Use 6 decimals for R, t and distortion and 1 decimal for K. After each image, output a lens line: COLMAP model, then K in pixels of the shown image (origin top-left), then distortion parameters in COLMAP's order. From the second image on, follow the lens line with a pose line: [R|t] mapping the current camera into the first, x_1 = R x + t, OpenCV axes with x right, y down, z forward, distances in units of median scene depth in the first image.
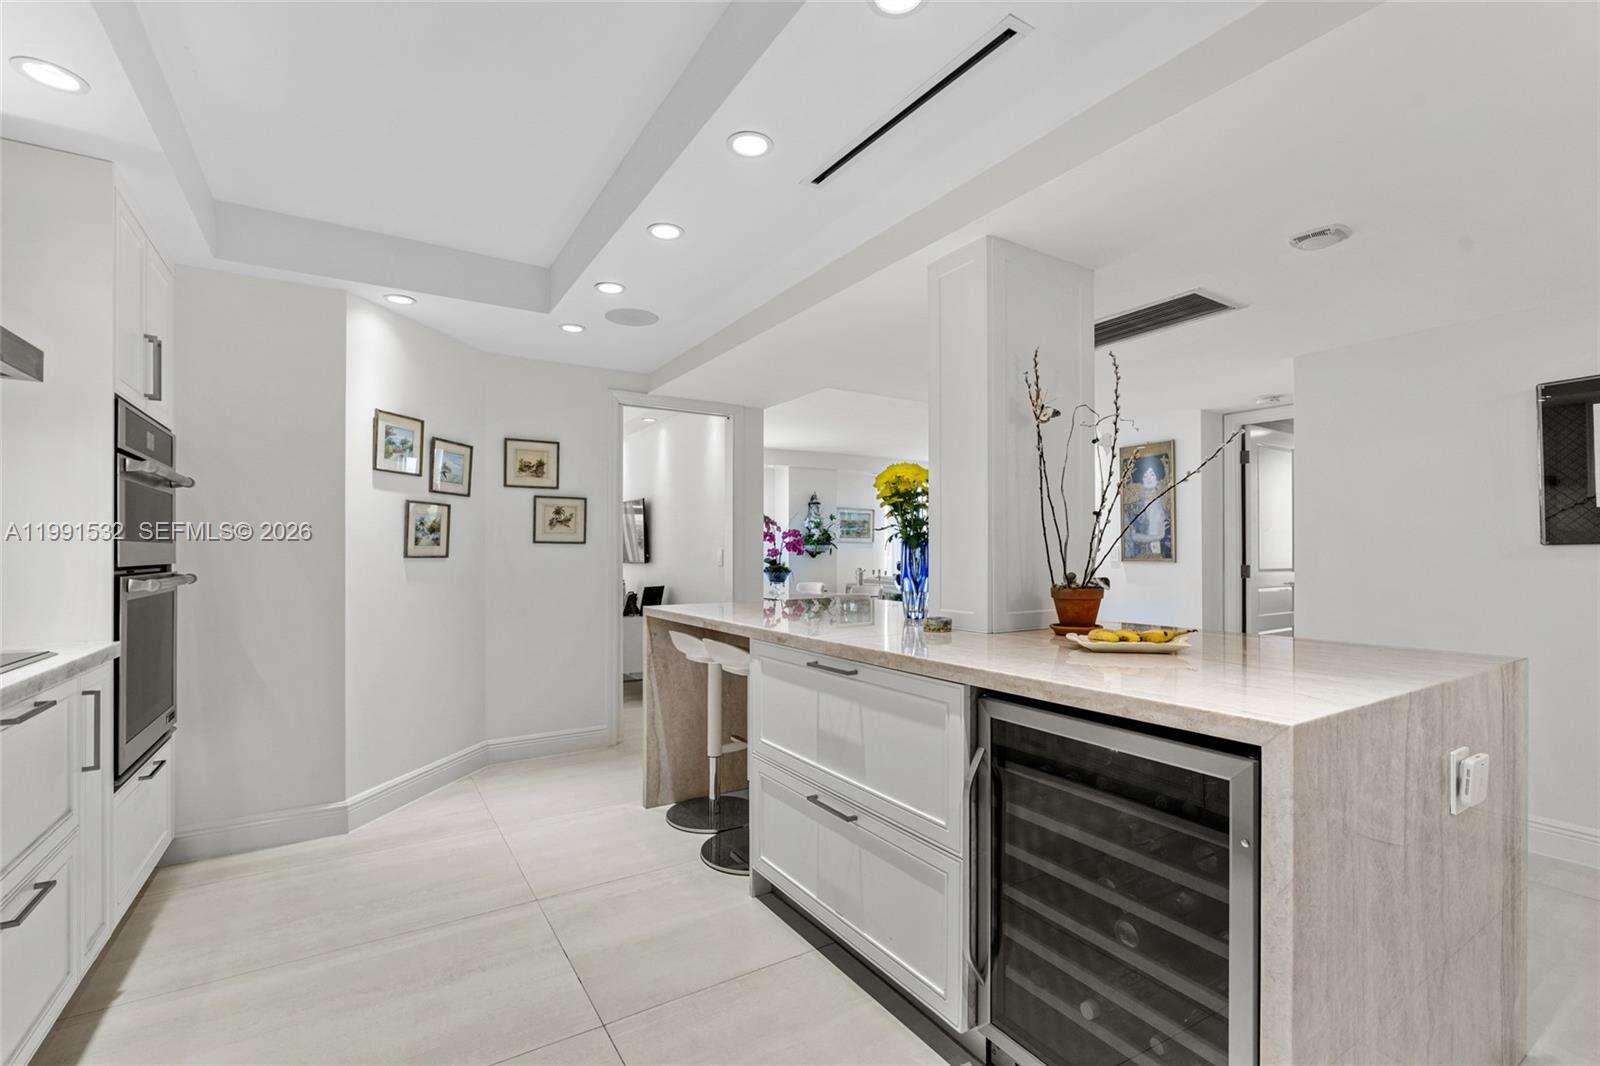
lens RADIAL K [[725.5, 0, 821.0], [0, 725.5, 546.0], [0, 0, 1]] dist [-0.000783, 0.000027]
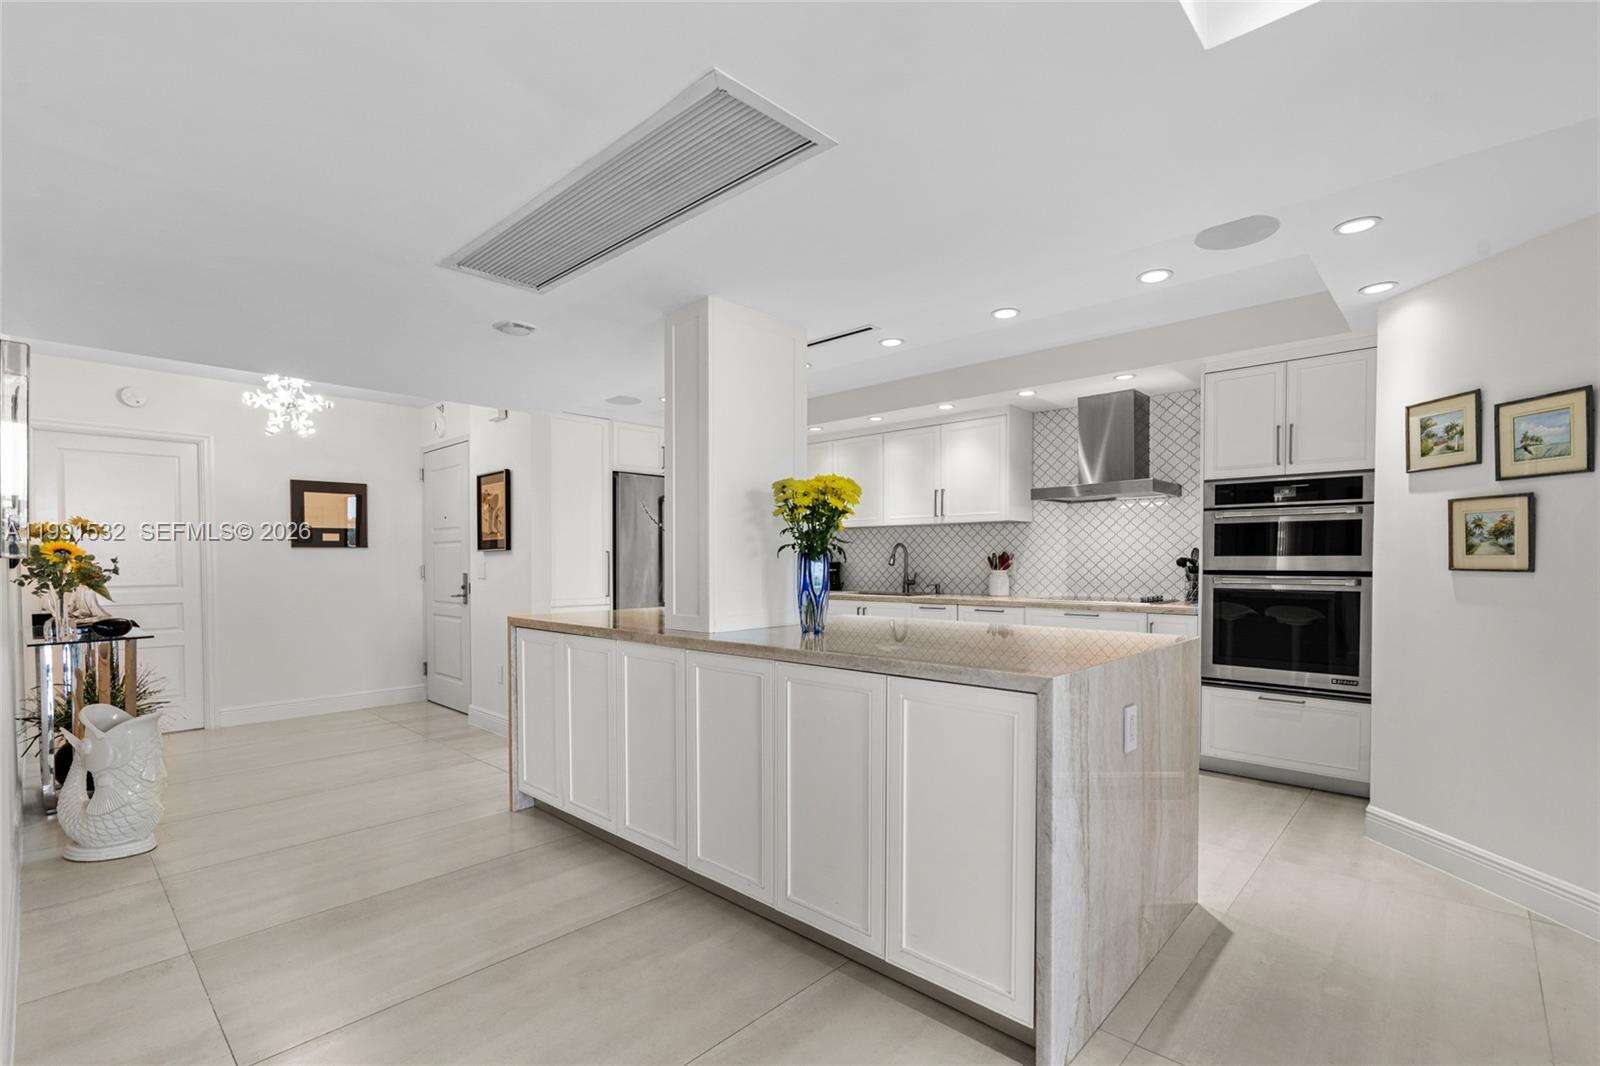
lens RADIAL K [[728.5, 0, 806.7], [0, 728.5, 568.8], [0, 0, 1]] dist [-0.000028, 0.000247]
pose [[-0.971695, 0.008003, -0.236104, 0.144143], [0.006658, 0.999957, 0.006492, 0.002016], [0.236146, 0.004736, -0.971706, 0.726110]]
